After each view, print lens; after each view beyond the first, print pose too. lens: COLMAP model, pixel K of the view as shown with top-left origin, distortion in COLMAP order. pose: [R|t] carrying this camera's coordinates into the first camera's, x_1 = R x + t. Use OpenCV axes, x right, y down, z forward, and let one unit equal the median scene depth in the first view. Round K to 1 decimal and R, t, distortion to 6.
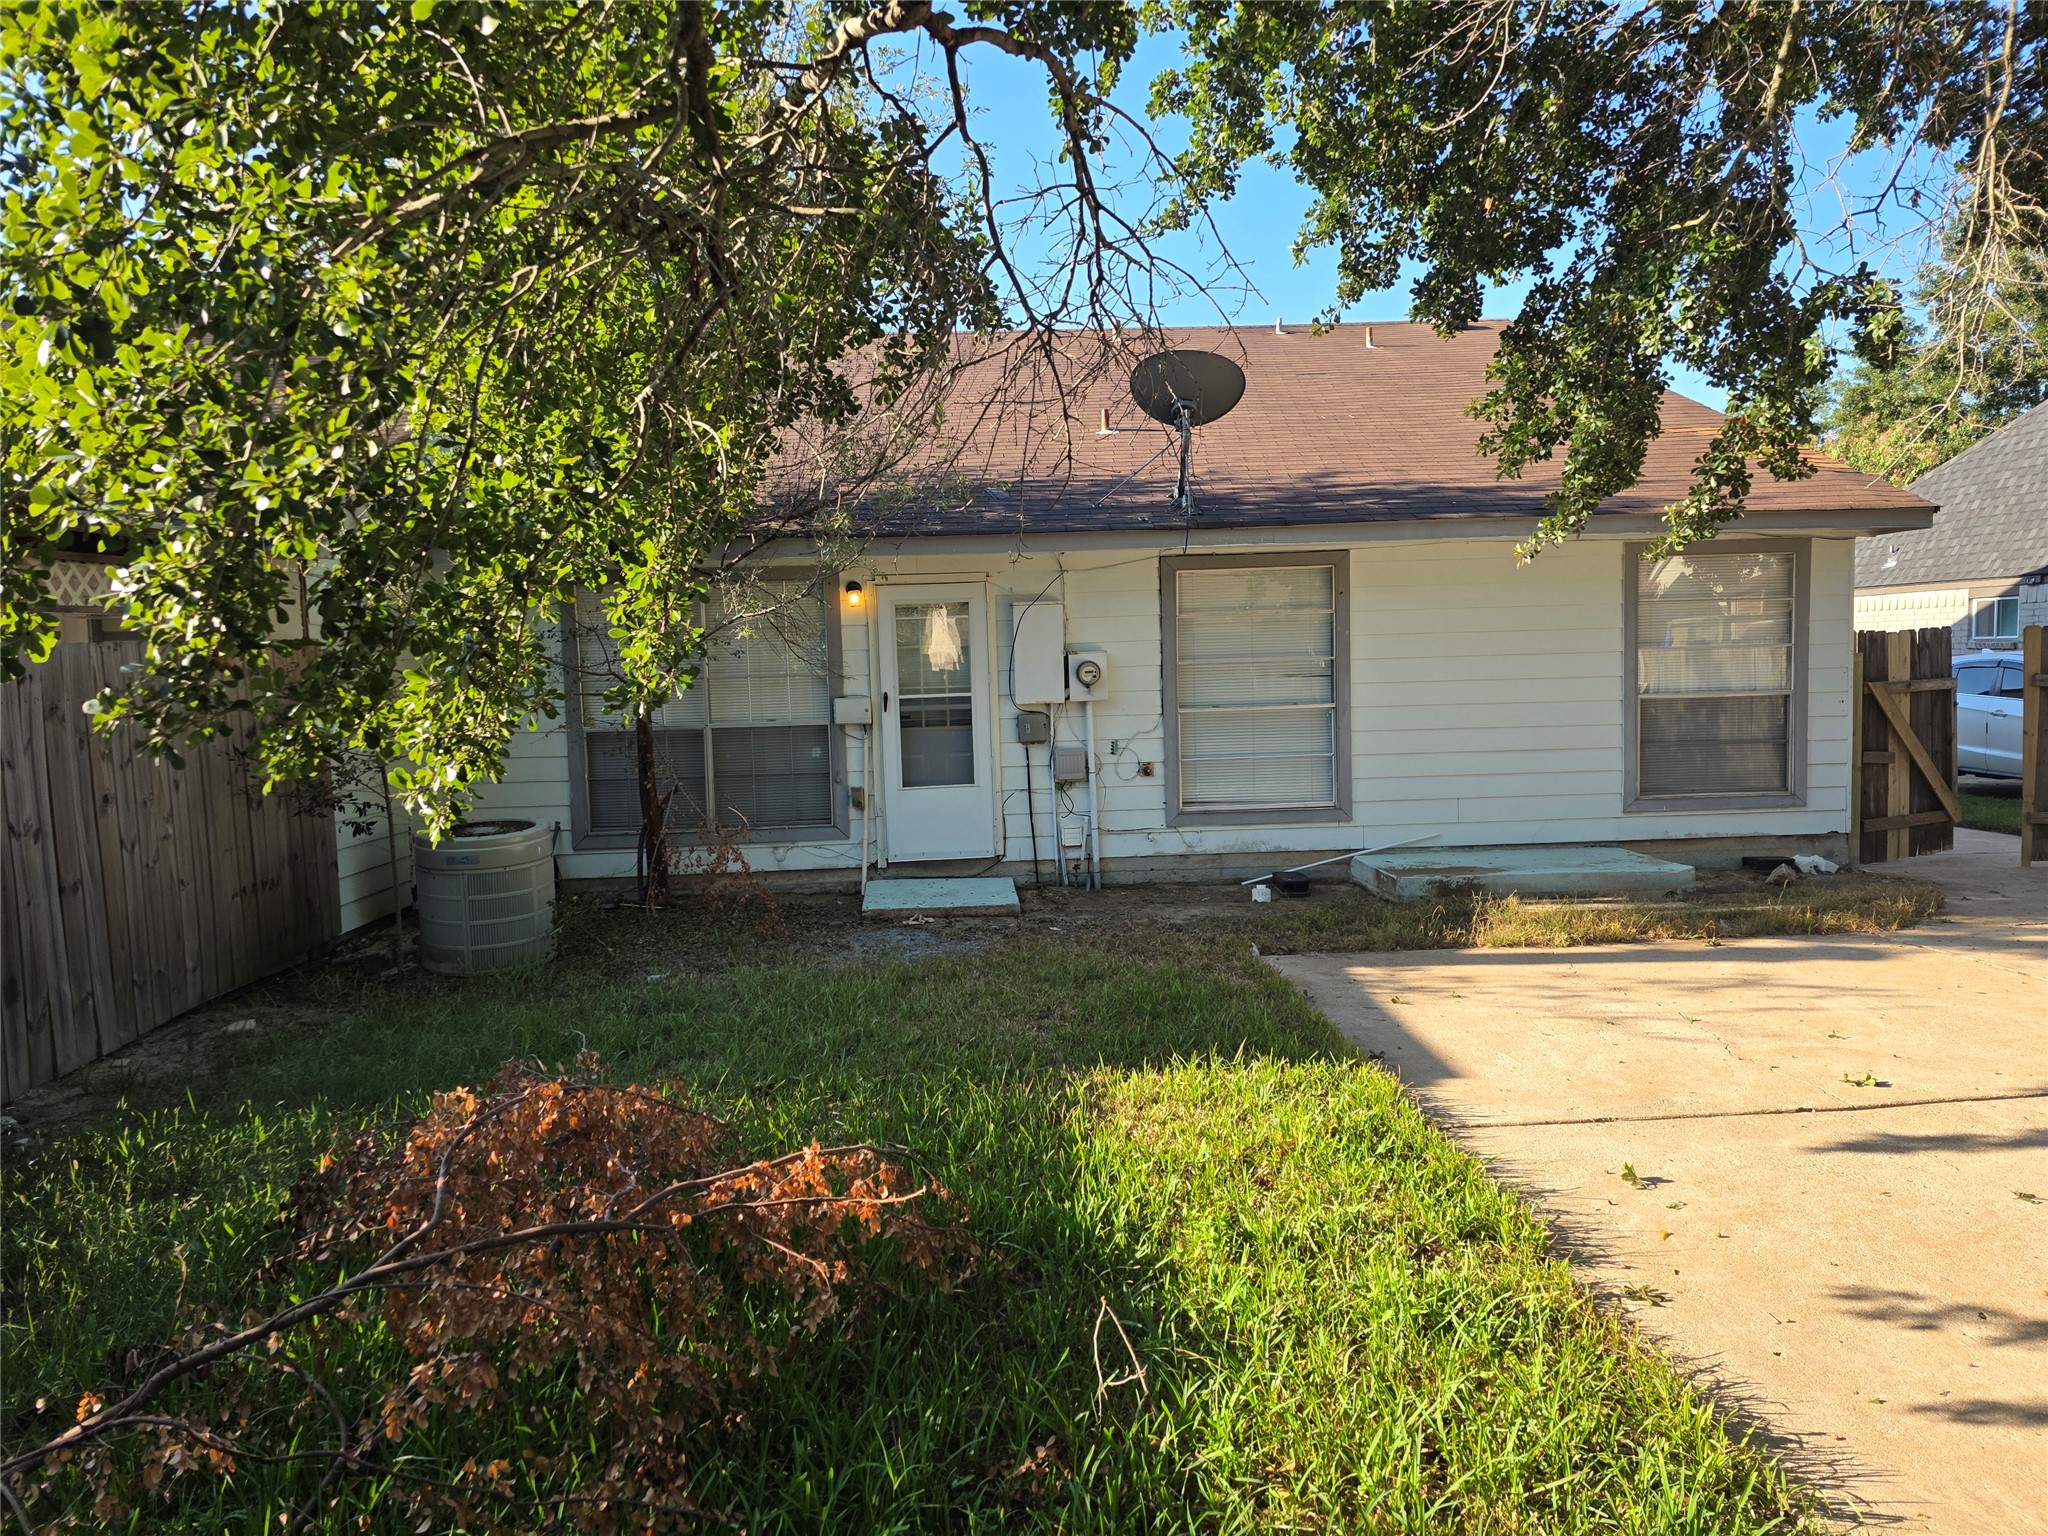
lens RADIAL K [[1375.5, 0, 1023.6], [0, 1375.5, 776.2], [0, 0, 1]] dist [0.067617, -0.065873]
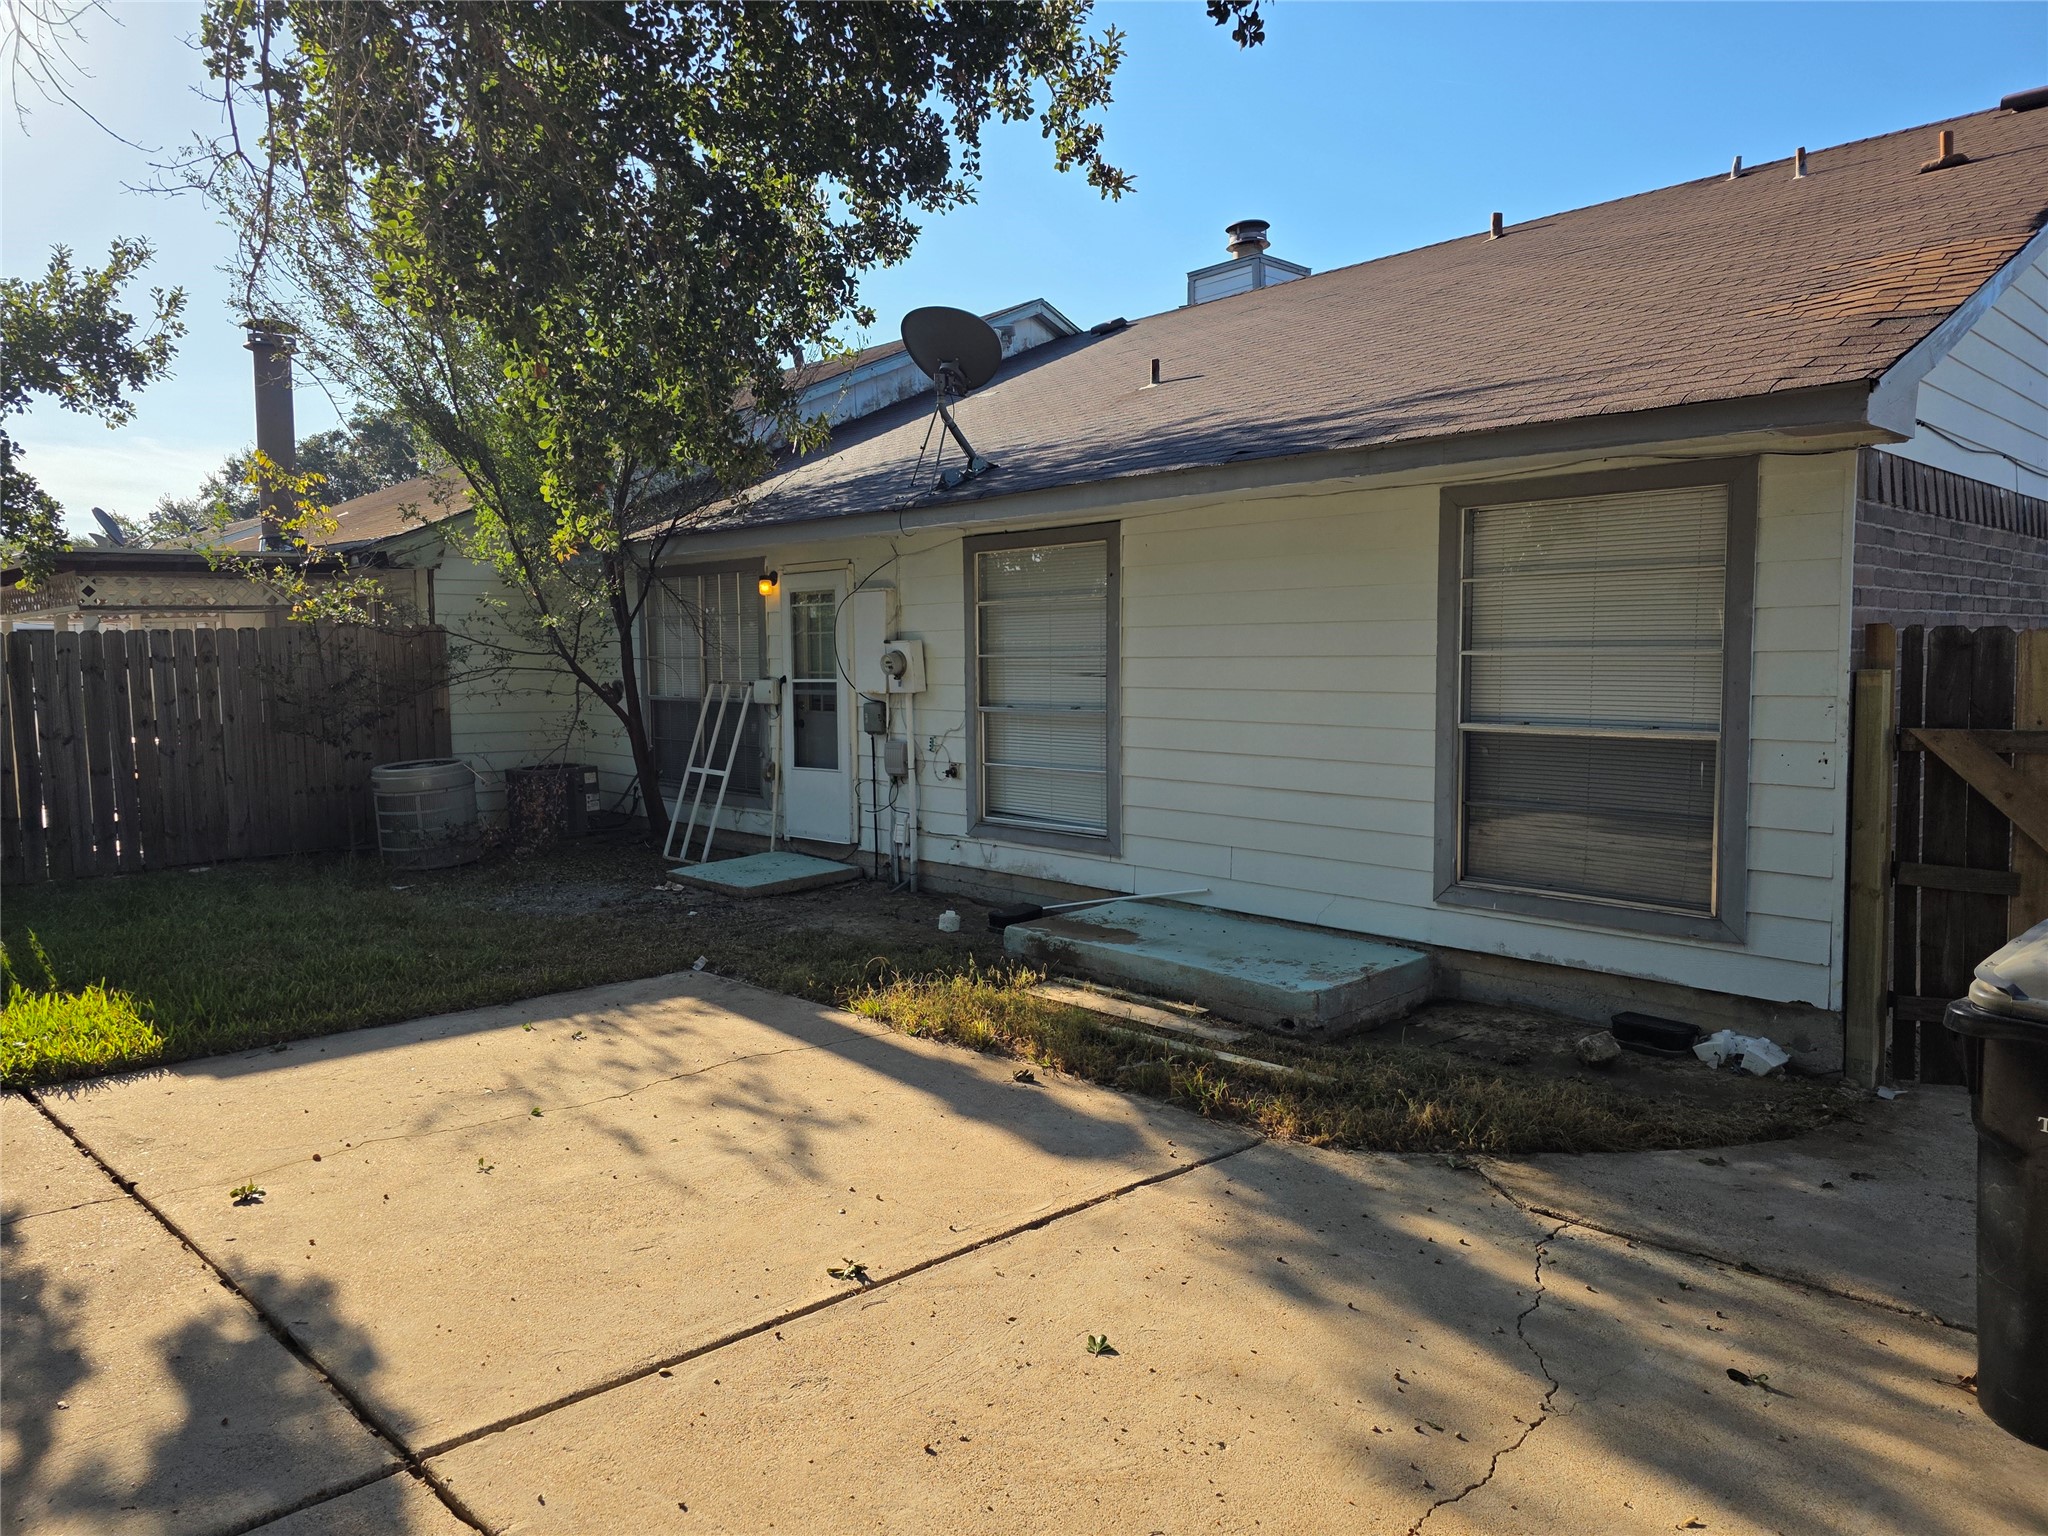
lens RADIAL K [[1375.5, 0, 1024.5], [0, 1375.5, 761.4], [0, 0, 1]] dist [0.067617, -0.065873]
pose [[0.638678, 0.082497, -0.765039, 0.817779], [-0.068886, 0.996374, 0.049934, -0.060067], [0.766384, 0.020809, 0.642045, 0.443202]]
